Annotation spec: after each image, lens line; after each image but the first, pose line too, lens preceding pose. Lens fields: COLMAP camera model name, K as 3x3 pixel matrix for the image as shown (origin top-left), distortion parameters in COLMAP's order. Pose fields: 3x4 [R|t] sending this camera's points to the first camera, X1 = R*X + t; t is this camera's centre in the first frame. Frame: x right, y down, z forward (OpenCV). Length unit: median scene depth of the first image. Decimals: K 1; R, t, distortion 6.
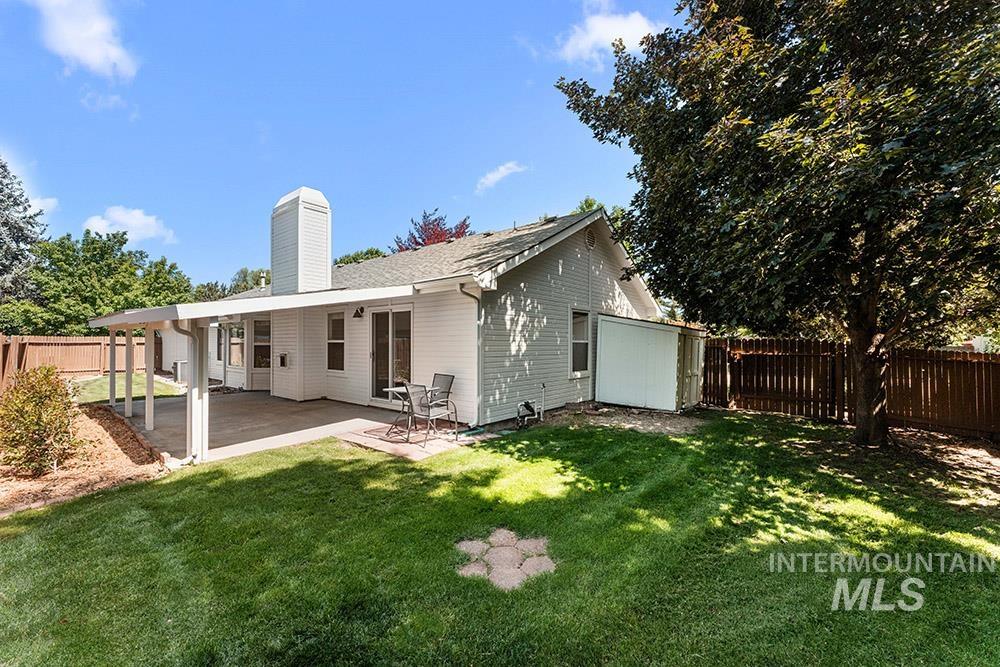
lens RADIAL K [[400.4, 0, 503.0], [0, 400.4, 341.2], [0, 0, 1]] dist [0.002025, -0.000607]
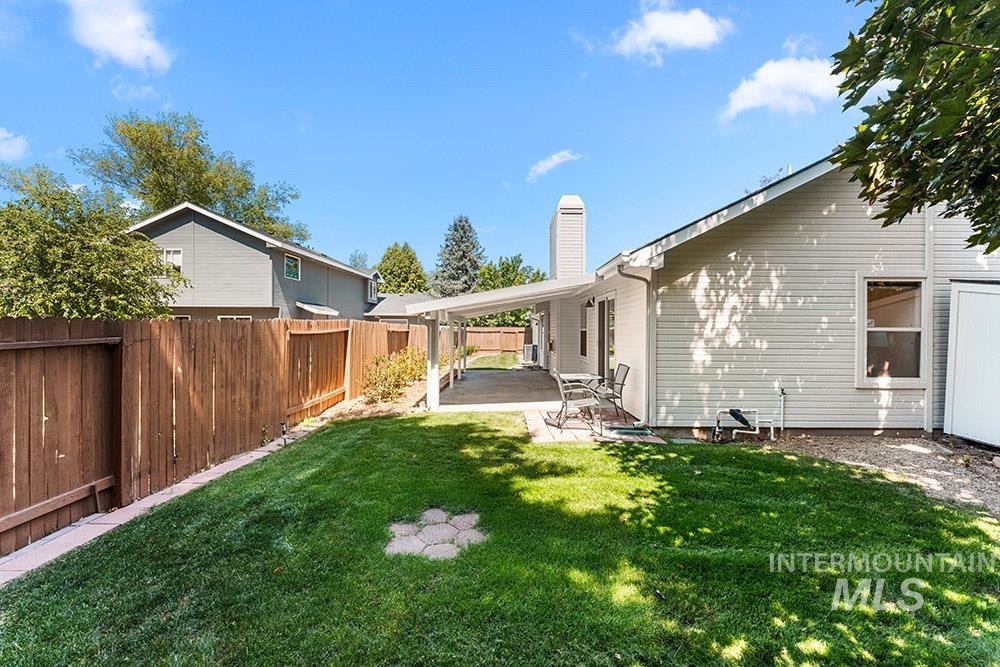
lens RADIAL K [[400.4, 0, 505.1], [0, 400.4, 329.2], [0, 0, 1]] dist [0.002025, -0.000607]
pose [[0.626563, -0.003740, -0.779362, 0.516200], [0.000338, 0.999990, -0.004527, 0.006144], [0.779371, 0.002573, 0.626558, 0.266791]]
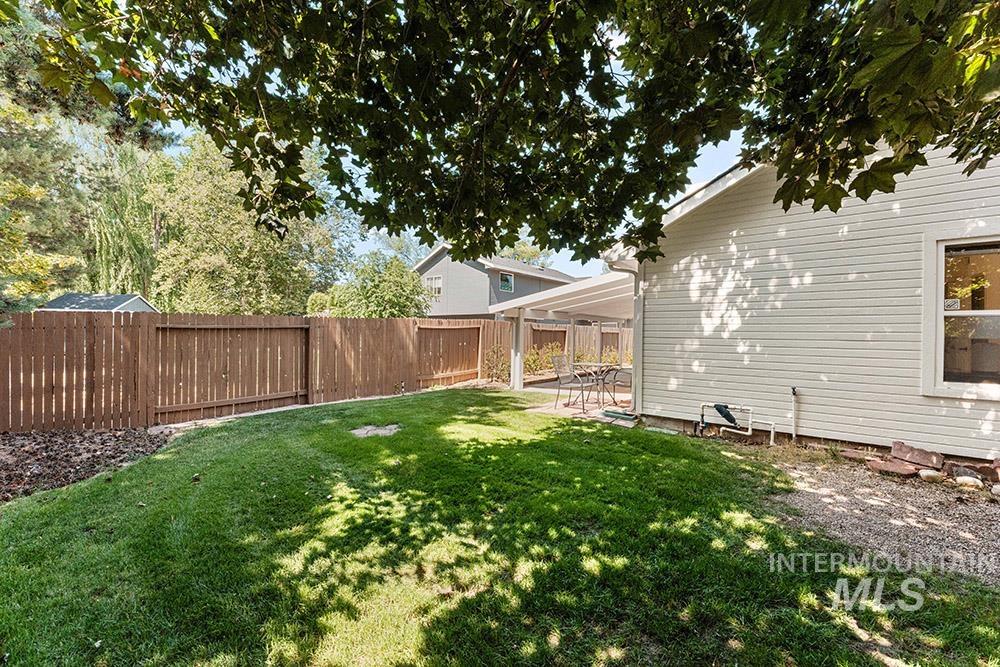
lens RADIAL K [[400.4, 0, 497.0], [0, 400.4, 335.5], [0, 0, 1]] dist [0.002025, -0.000607]
pose [[0.012336, -0.004056, -0.999916, 1.021566], [-0.010397, 0.999937, -0.004184, 0.054442], [0.999870, 0.010447, 0.012293, 0.834245]]
